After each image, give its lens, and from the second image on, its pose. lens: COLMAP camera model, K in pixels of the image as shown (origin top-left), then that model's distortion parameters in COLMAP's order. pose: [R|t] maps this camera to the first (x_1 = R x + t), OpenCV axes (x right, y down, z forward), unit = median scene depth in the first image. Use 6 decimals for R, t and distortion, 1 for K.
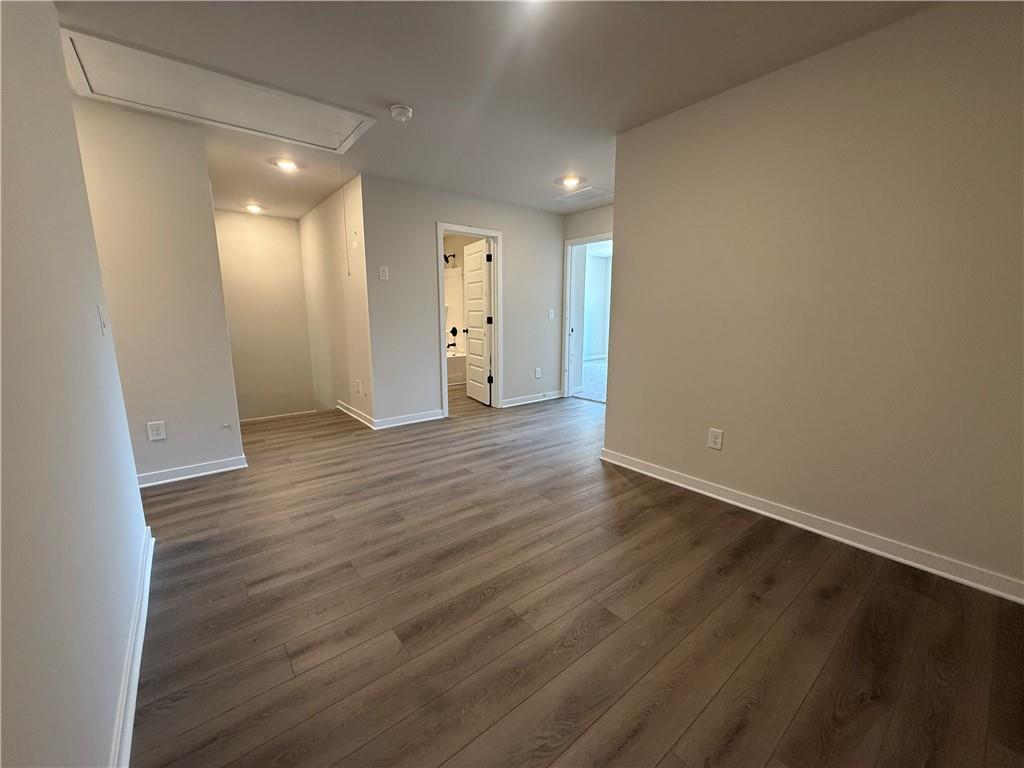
lens RADIAL K [[411.0, 0, 508.5], [0, 411.0, 384.7], [0, 0, 1]] dist [0.001752, 0.000067]
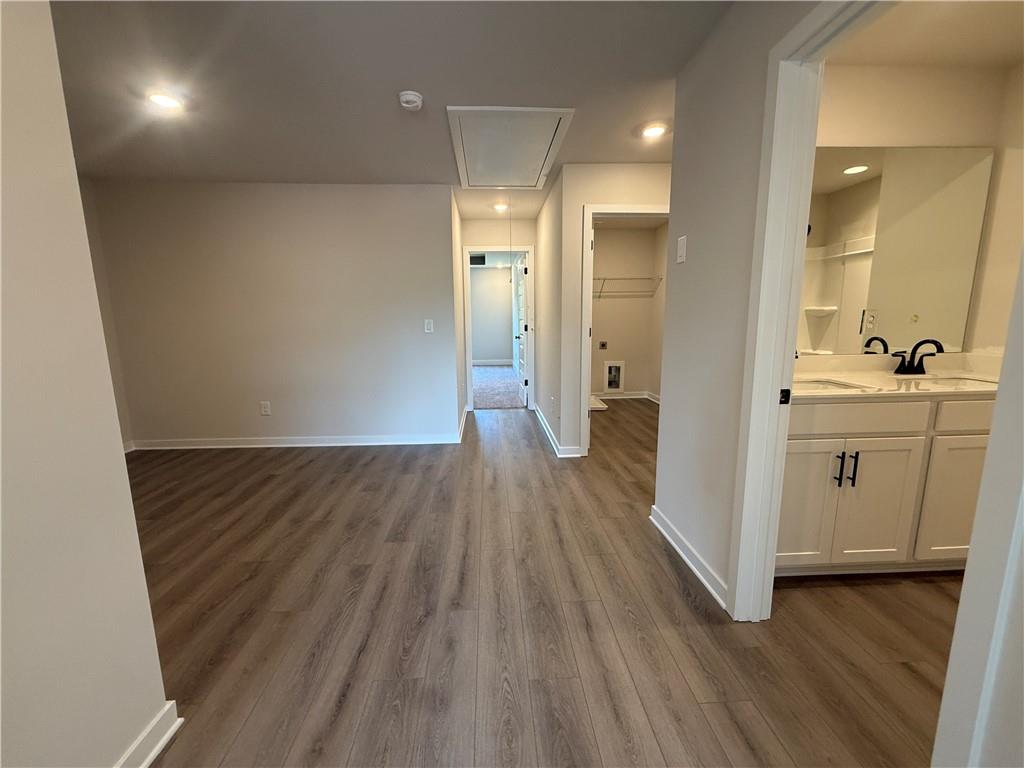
lens RADIAL K [[411.0, 0, 508.5], [0, 411.0, 384.7], [0, 0, 1]] dist [0.001752, 0.000067]
pose [[-0.589285, 0.137881, -0.796073, 0.334964], [-0.124723, 0.957993, 0.258250, -0.278051], [0.798240, 0.251471, -0.547334, 1.509708]]
